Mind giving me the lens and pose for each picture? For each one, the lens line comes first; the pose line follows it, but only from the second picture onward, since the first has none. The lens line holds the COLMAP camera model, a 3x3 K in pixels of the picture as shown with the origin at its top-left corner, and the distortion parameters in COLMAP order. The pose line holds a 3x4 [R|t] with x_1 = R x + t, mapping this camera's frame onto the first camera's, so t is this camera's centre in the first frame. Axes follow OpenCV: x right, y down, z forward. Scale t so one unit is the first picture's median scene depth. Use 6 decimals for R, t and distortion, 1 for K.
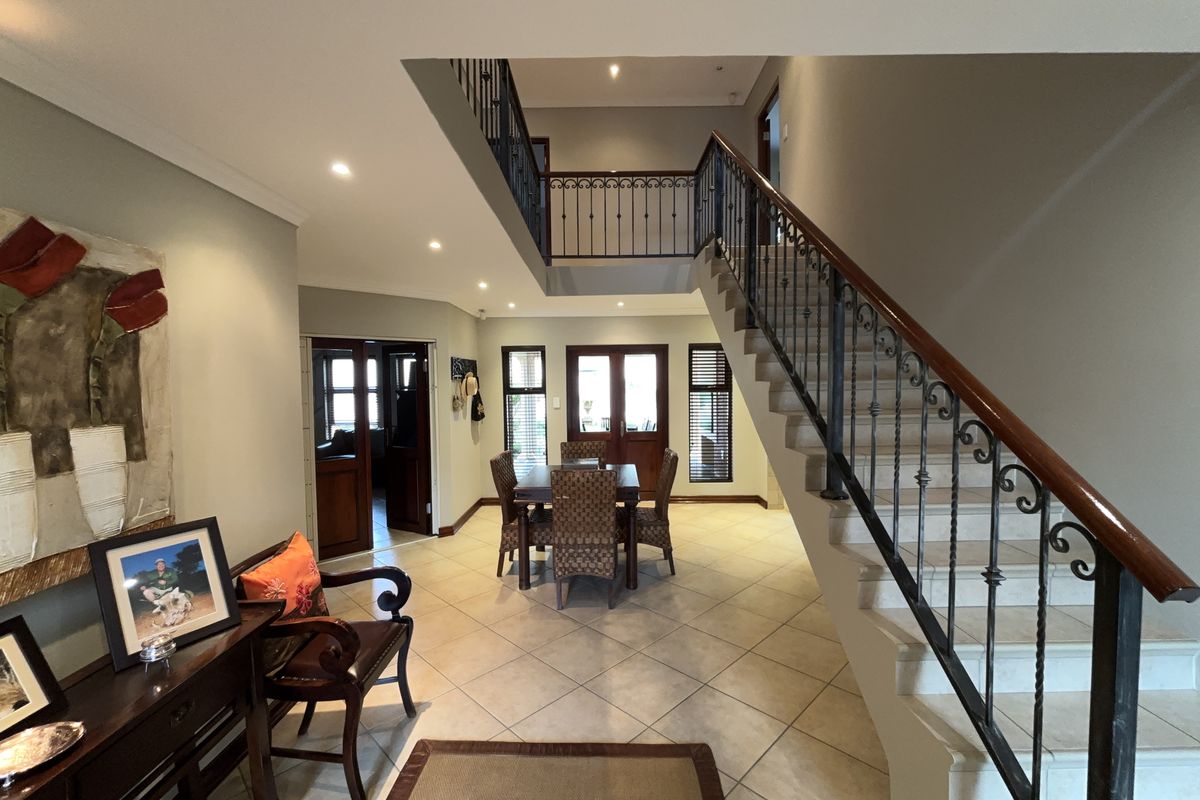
lens RADIAL K [[494.2, 0, 599.1], [0, 494.2, 400.2], [0, 0, 1]] dist [-0.001276, -0.000097]
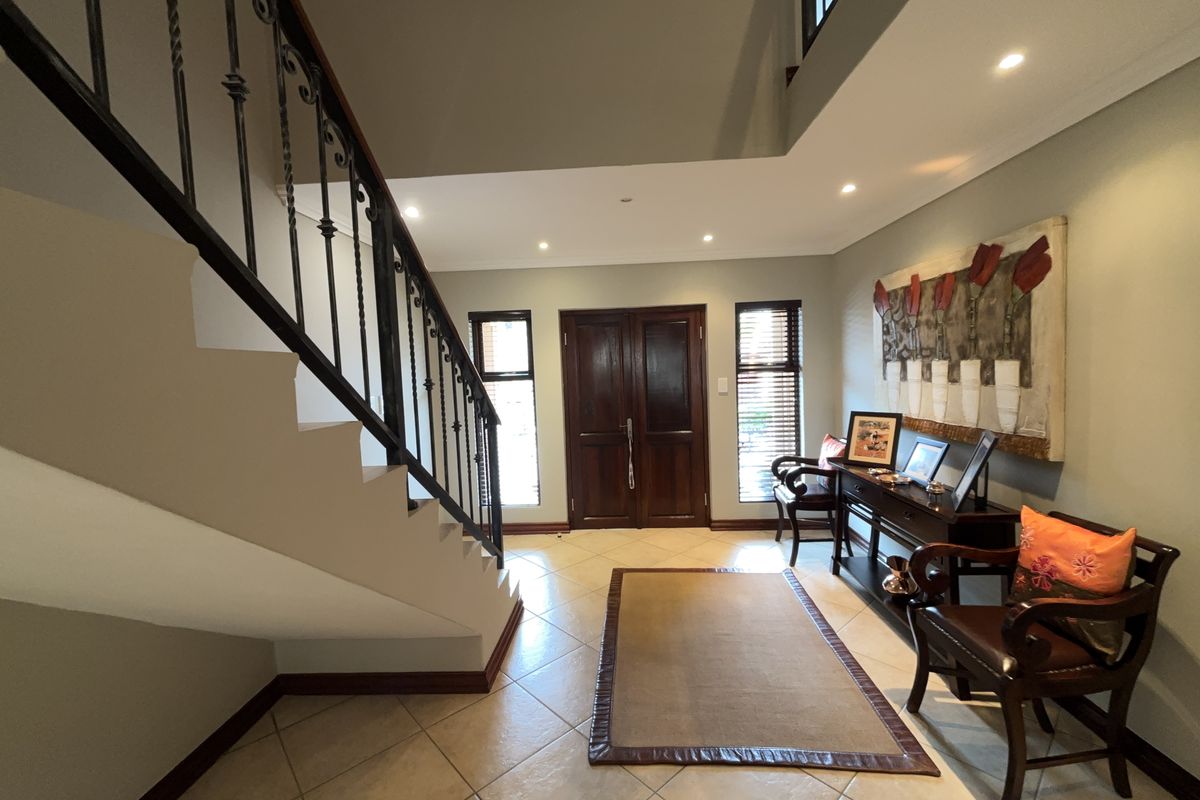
lens RADIAL K [[494.2, 0, 599.5], [0, 494.2, 399.7], [0, 0, 1]] dist [-0.001276, -0.000097]
pose [[-0.996479, 0.053281, 0.064741, 0.161543], [0.060195, 0.992105, 0.110020, -0.069915], [-0.058368, 0.113529, -0.991819, 2.592753]]
